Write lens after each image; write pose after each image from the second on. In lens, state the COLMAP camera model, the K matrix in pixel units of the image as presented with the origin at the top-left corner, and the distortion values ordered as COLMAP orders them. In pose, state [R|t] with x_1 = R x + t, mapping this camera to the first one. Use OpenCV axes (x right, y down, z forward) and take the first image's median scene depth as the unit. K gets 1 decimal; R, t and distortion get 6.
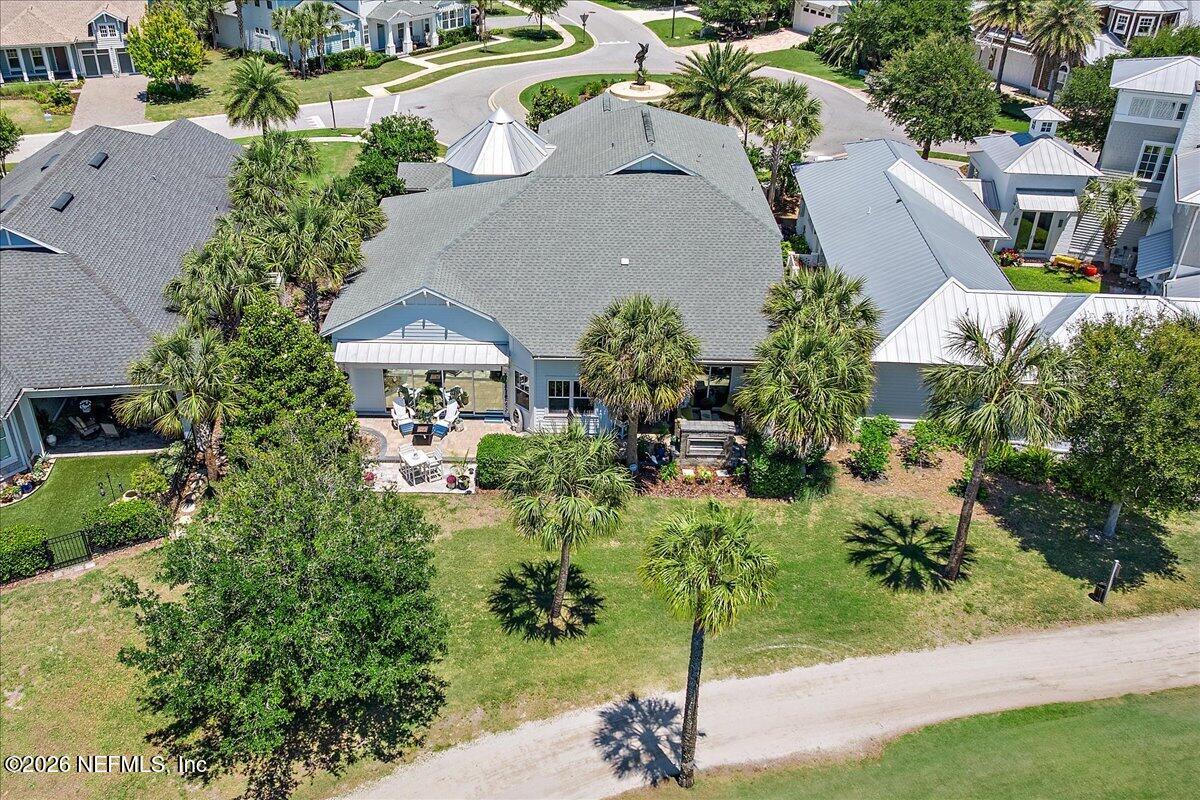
lens RADIAL K [[1023.1, 0, 573.6], [0, 1023.1, 398.1], [0, 0, 1]] dist [-0.015193, -0.007436]
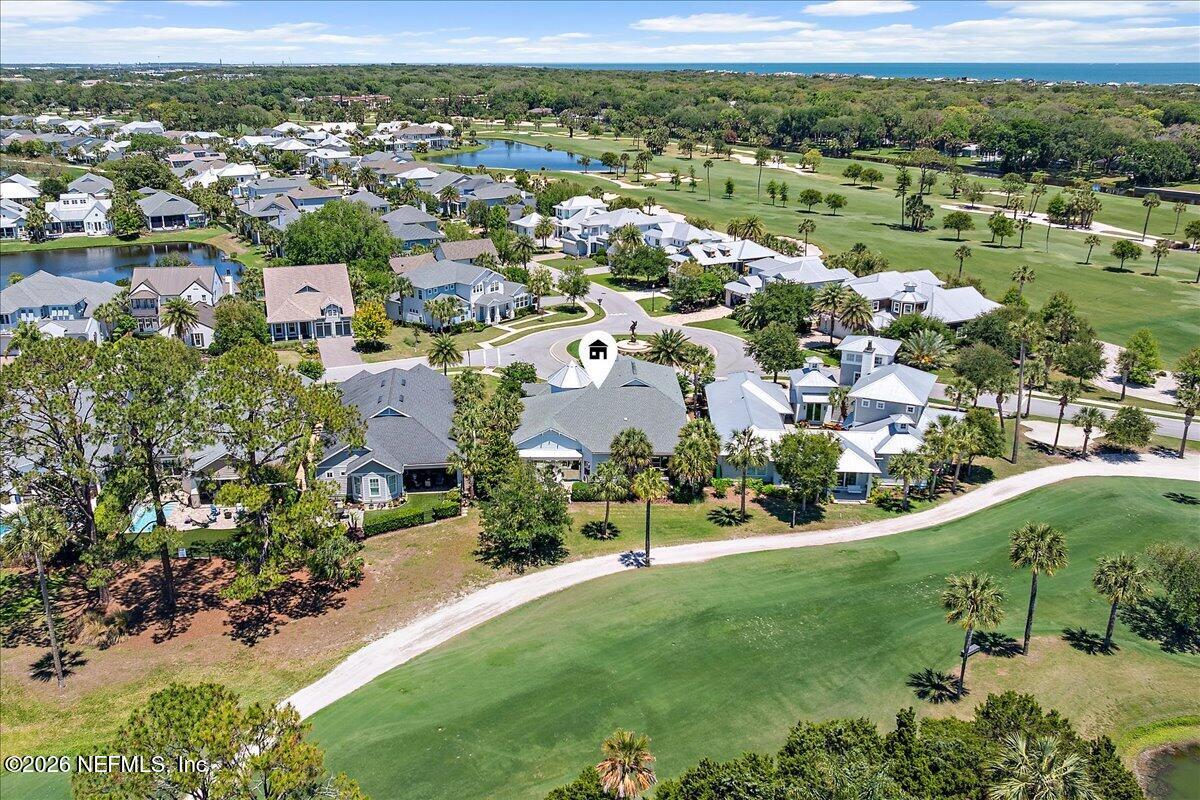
lens RADIAL K [[1023.1, 0, 573.6], [0, 1023.1, 398.1], [0, 0, 1]] dist [-0.015193, -0.007436]
pose [[0.999981, -0.005916, -0.001778, -0.055420], [0.005395, 0.976567, -0.215147, 0.264501], [0.003009, 0.215133, 0.976580, -1.100662]]
